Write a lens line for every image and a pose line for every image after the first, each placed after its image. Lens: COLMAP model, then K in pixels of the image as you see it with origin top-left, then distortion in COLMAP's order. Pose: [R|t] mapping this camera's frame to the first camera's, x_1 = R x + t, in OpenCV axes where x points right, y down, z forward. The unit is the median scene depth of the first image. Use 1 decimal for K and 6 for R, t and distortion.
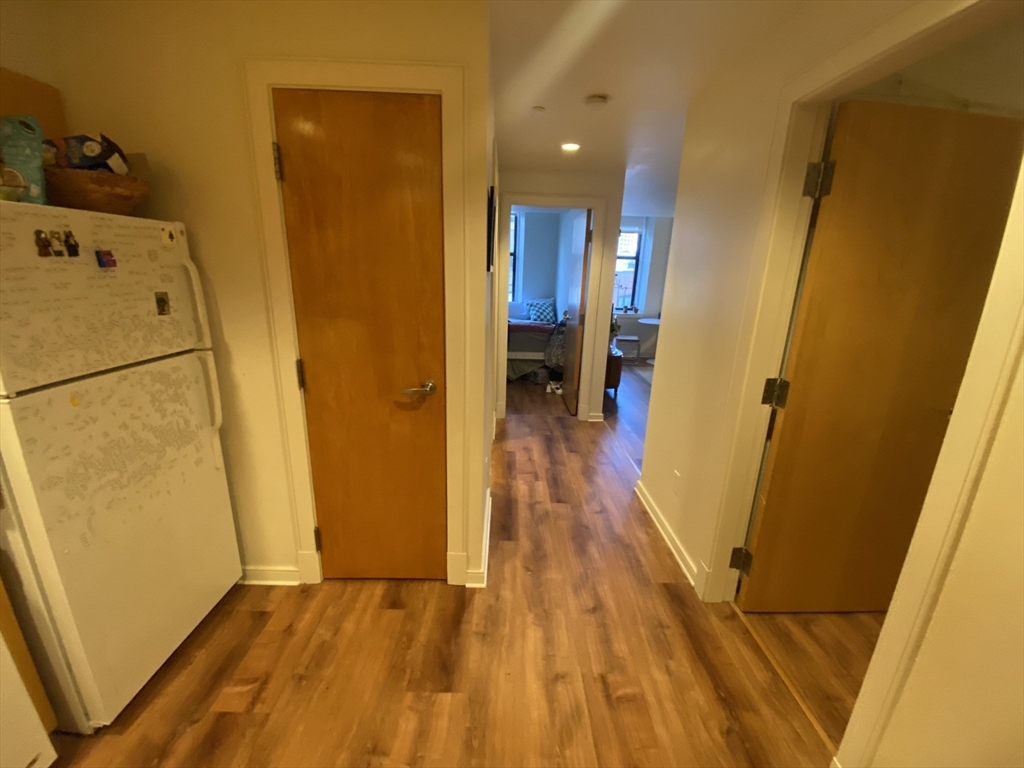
lens RADIAL K [[416.9, 0, 512.5], [0, 416.9, 383.0], [0, 0, 1]] dist [-0.003129, -0.000753]
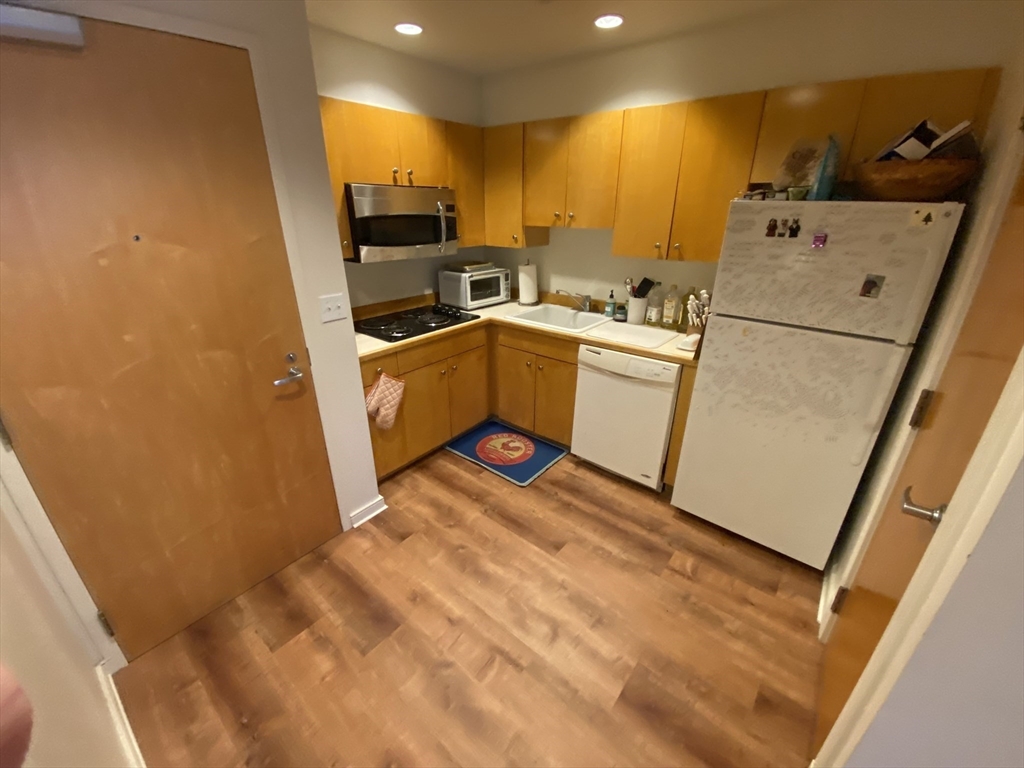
lens RADIAL K [[416.9, 0, 512.4], [0, 416.9, 382.3], [0, 0, 1]] dist [-0.003129, -0.000753]
pose [[-0.624620, 0.284196, -0.727380, 0.495929], [-0.228188, 0.824359, 0.518038, -0.308107], [0.746847, 0.489556, -0.450061, 0.870737]]
